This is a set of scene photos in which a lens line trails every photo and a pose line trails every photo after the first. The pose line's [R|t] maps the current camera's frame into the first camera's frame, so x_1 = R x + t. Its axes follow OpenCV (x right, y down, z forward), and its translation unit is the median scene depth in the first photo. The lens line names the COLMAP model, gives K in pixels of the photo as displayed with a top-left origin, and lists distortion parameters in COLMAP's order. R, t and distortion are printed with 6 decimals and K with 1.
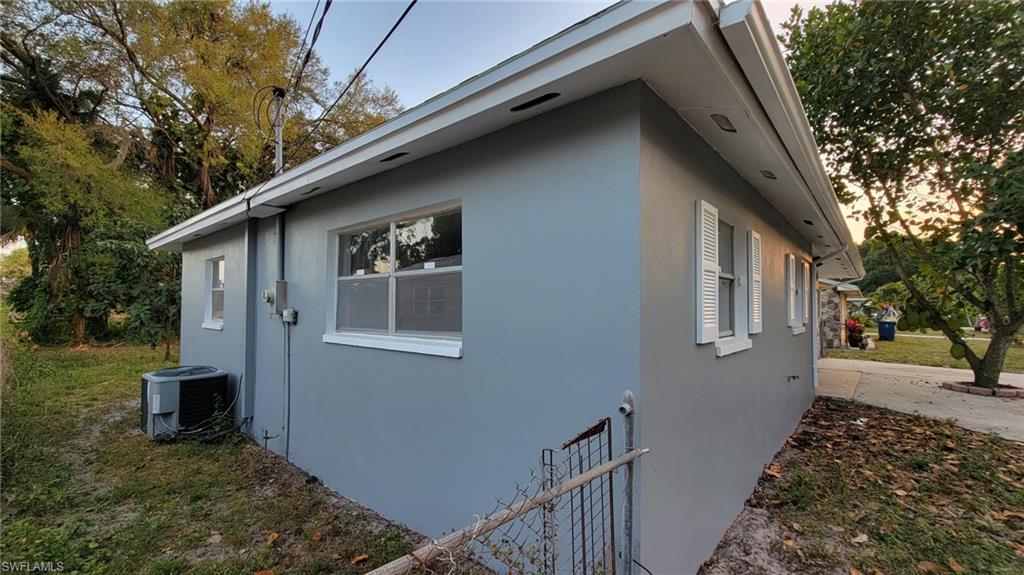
lens RADIAL K [[422.2, 0, 514.9], [0, 422.2, 288.9], [0, 0, 1]] dist [-0.000731, -0.000129]
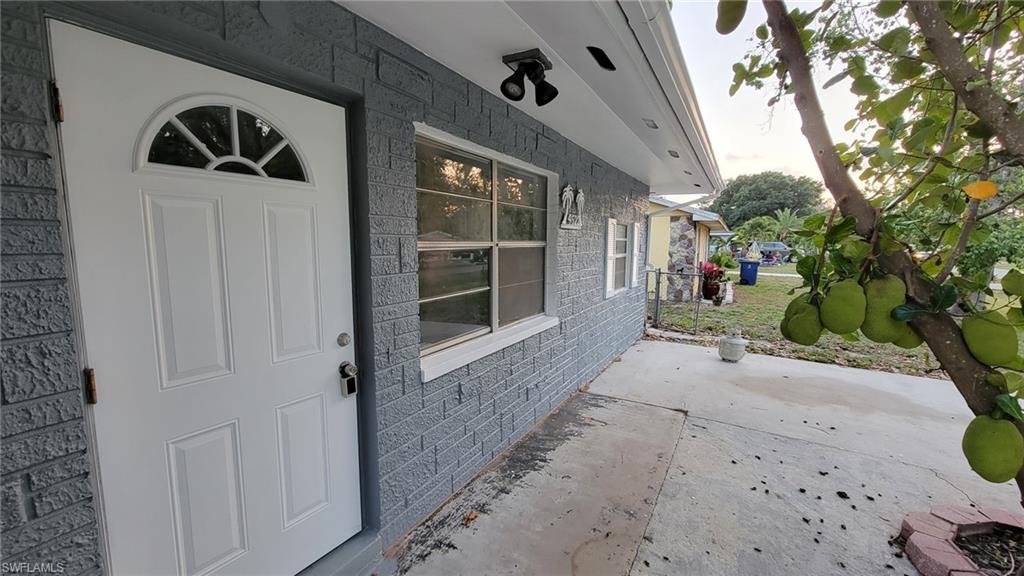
lens RADIAL K [[422.2, 0, 509.9], [0, 422.2, 289.9], [0, 0, 1]] dist [-0.000731, -0.000129]
pose [[0.978808, -0.020986, 0.203702, 0.289790], [-0.011837, 0.987273, 0.158593, 0.008688], [-0.204438, -0.157644, 0.966102, 0.332811]]
